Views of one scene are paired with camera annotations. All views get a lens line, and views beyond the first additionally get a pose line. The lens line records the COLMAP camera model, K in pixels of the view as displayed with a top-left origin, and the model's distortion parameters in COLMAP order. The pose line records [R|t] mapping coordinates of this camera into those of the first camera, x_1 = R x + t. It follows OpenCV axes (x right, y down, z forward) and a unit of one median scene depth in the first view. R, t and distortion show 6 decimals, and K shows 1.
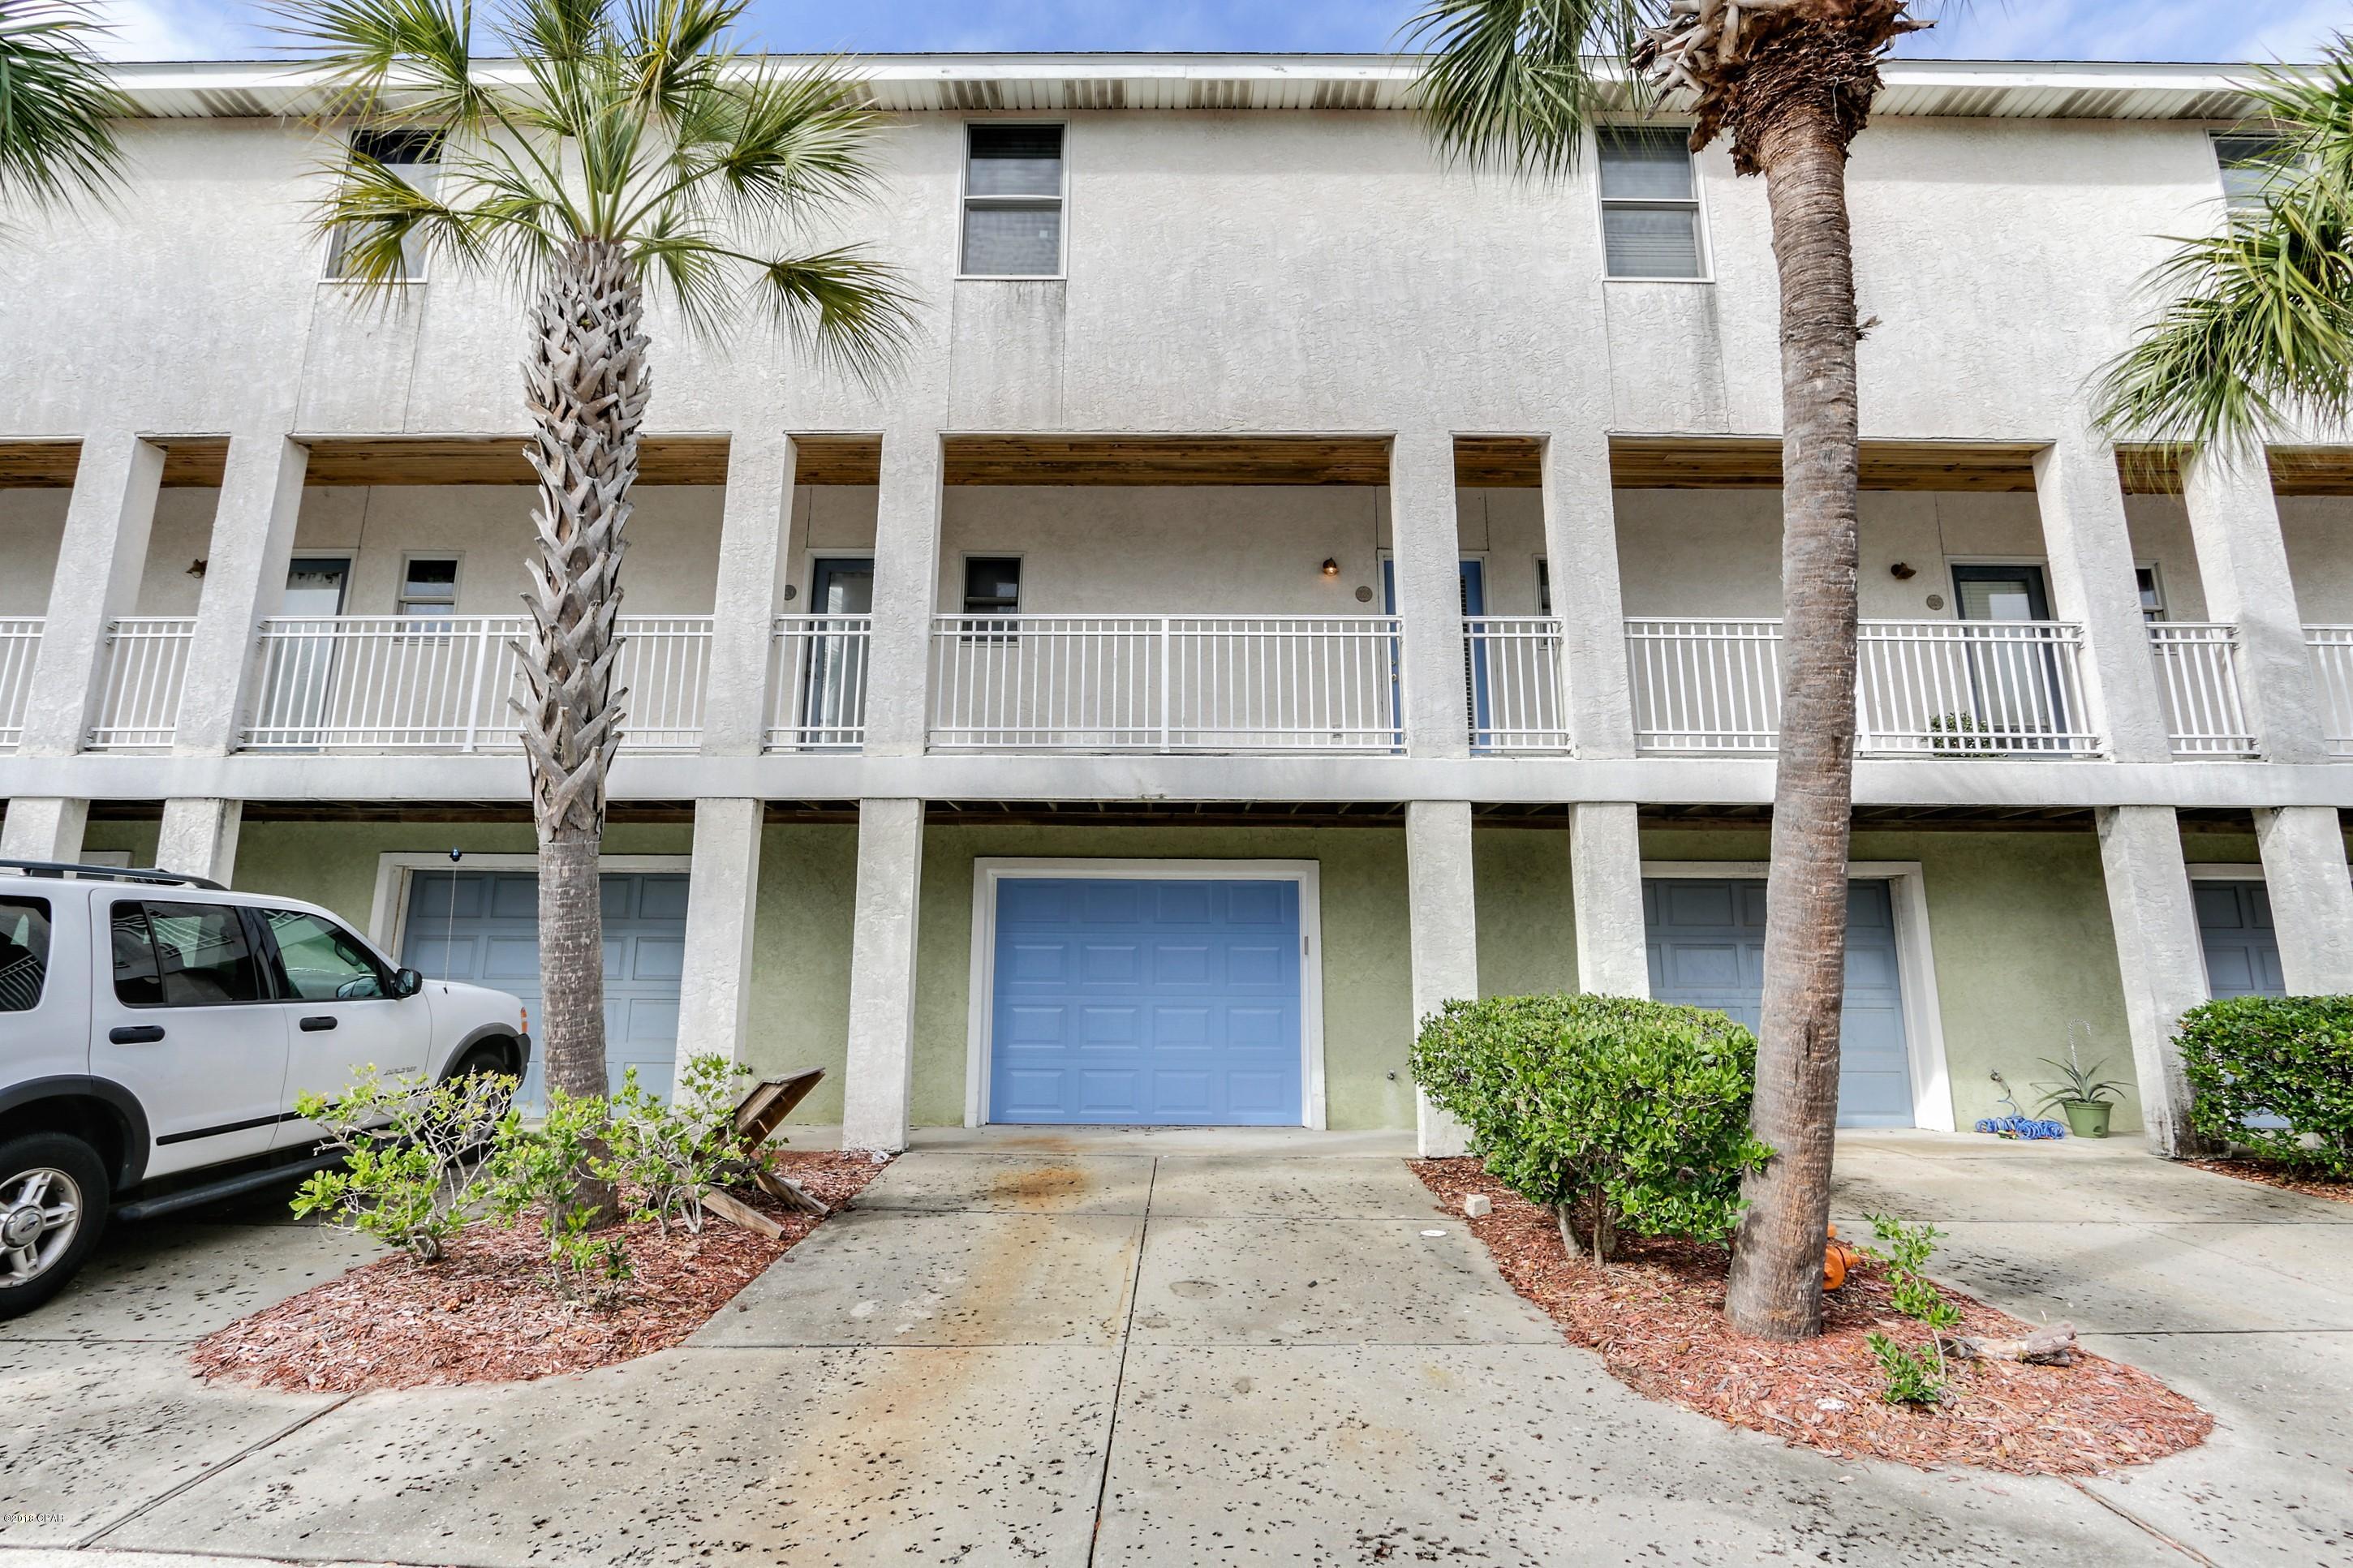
lens RADIAL K [[1068.5, 0, 1177.3], [0, 1068.5, 794.1], [0, 0, 1]] dist [-0.026151, 0.000163]
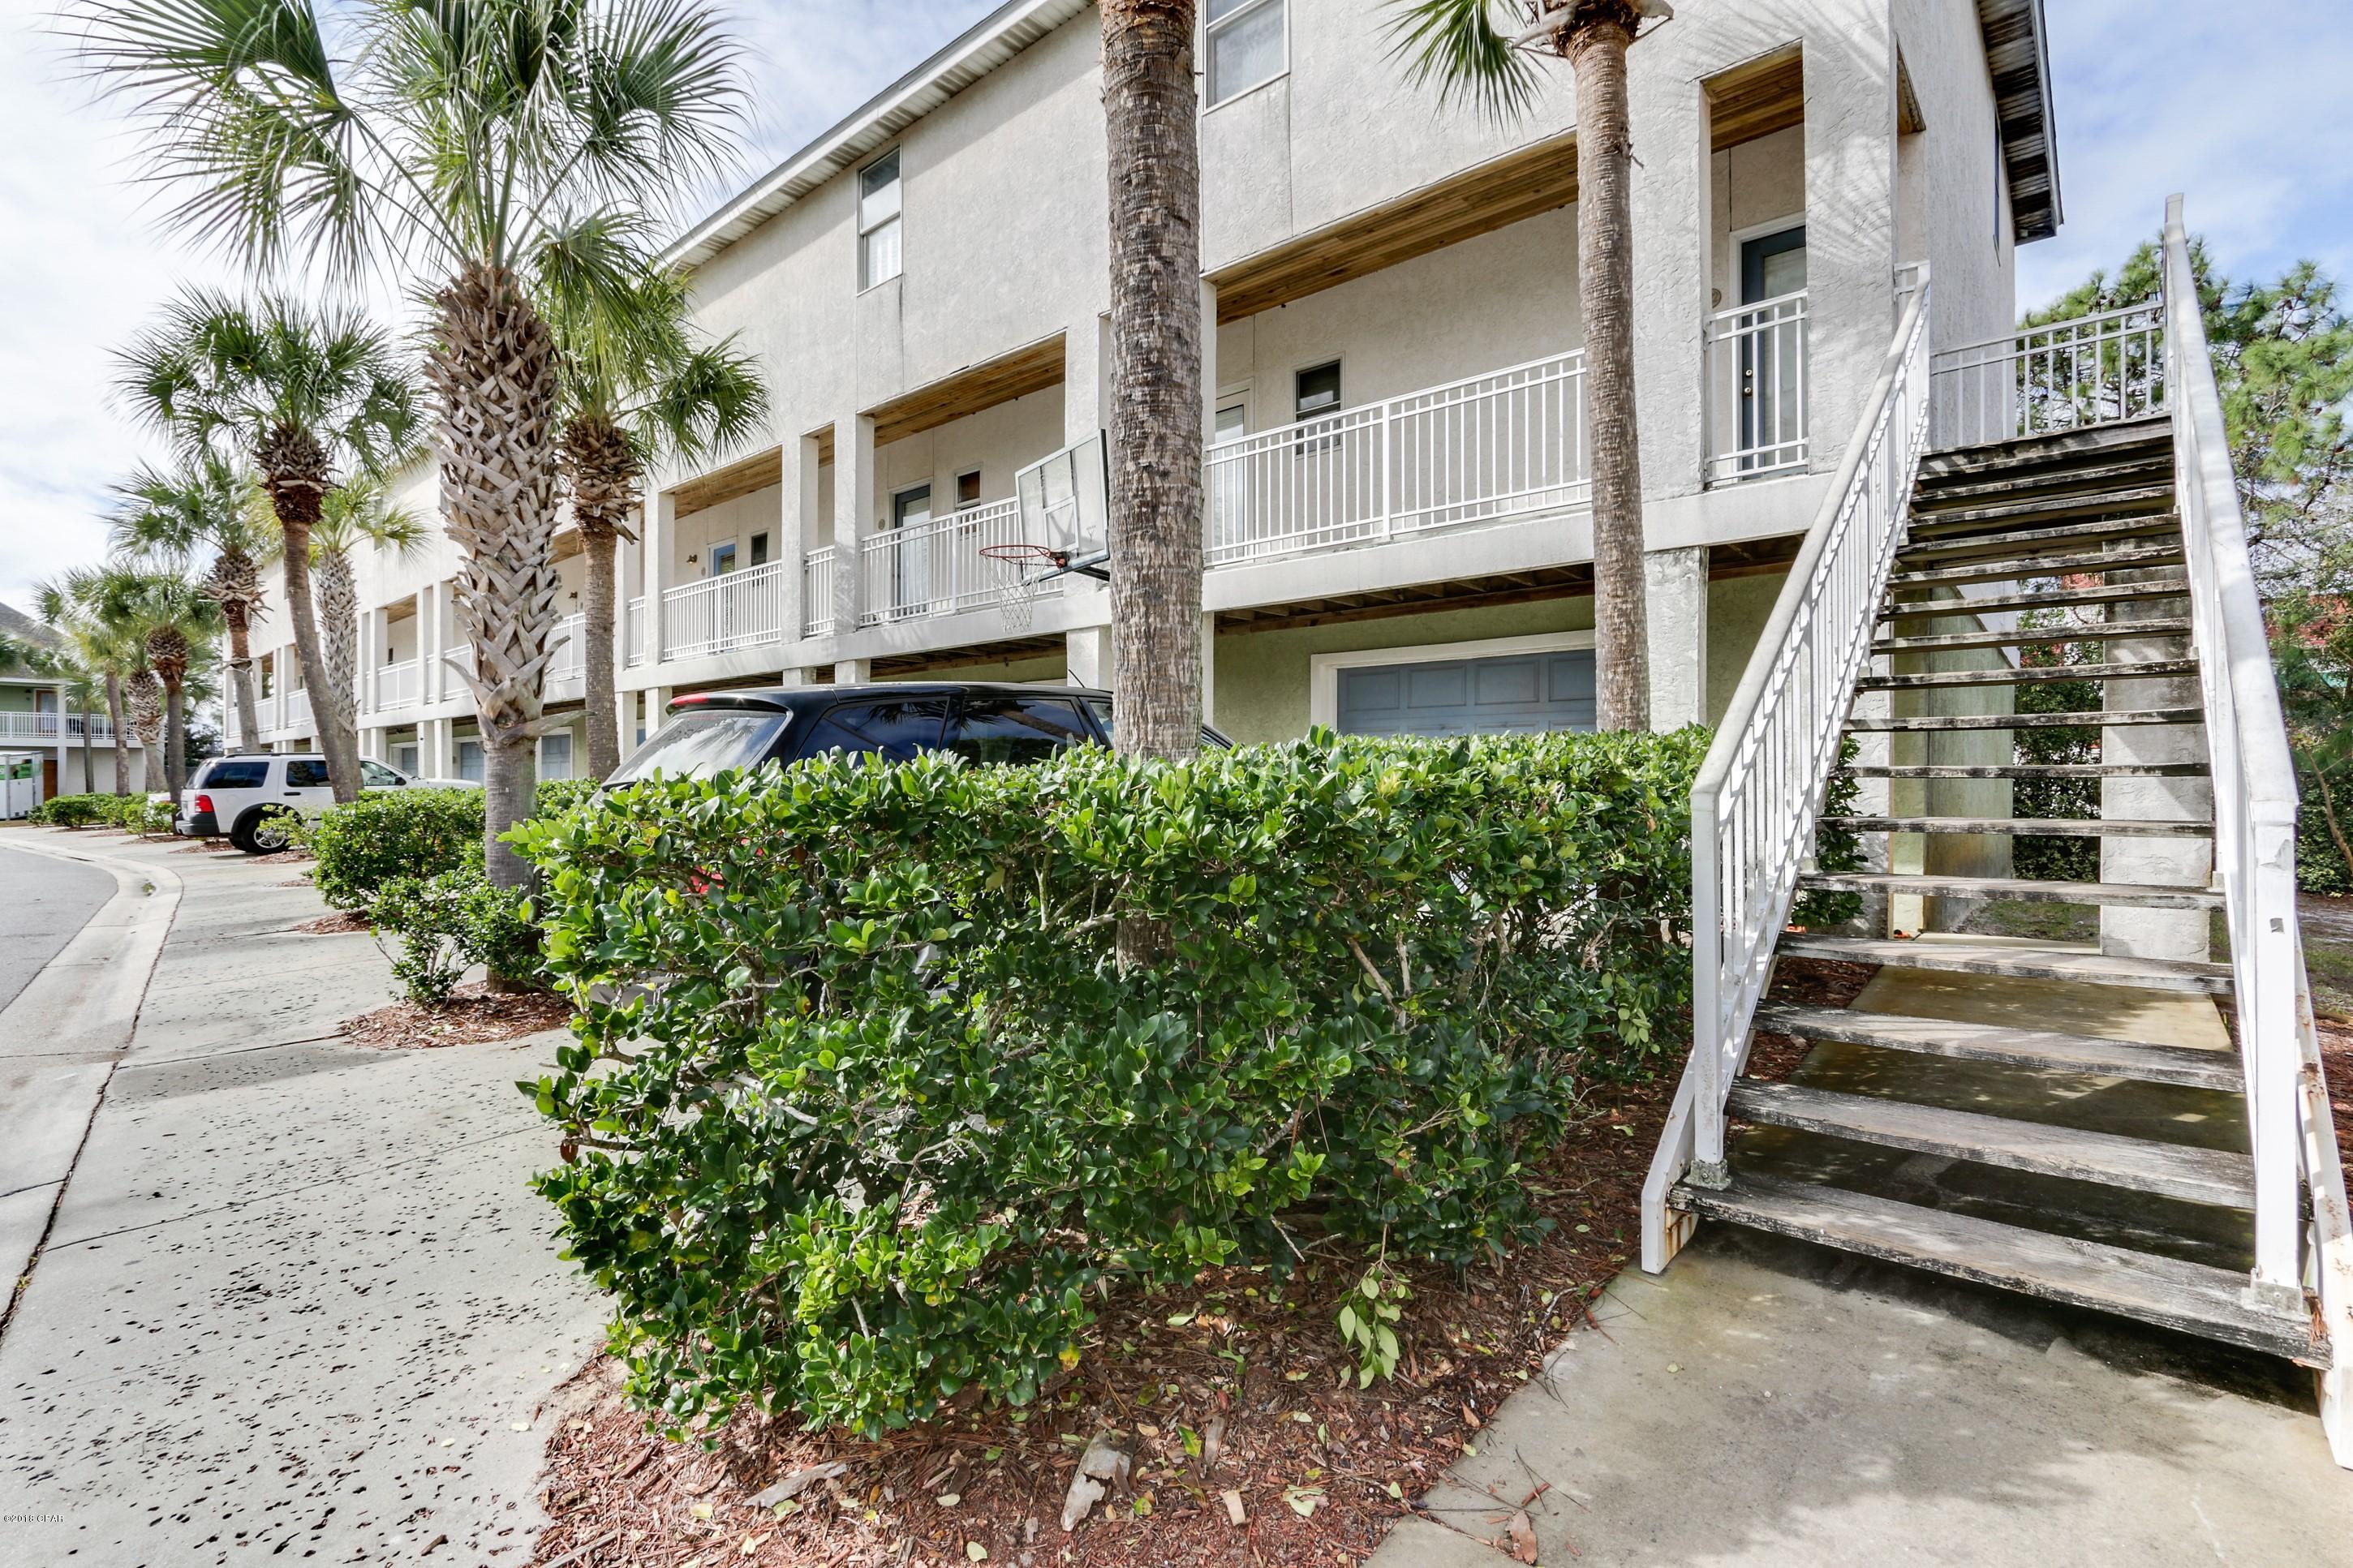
lens RADIAL K [[1217.3, 0, 1176.6], [0, 1217.3, 777.8], [0, 0, 1]] dist [-0.018886, -0.000020]
pose [[0.704155, -0.002396, -0.710042, 0.570165], [0.137789, 0.981446, 0.133335, 0.000484], [0.696548, -0.191724, 0.691421, 0.010768]]
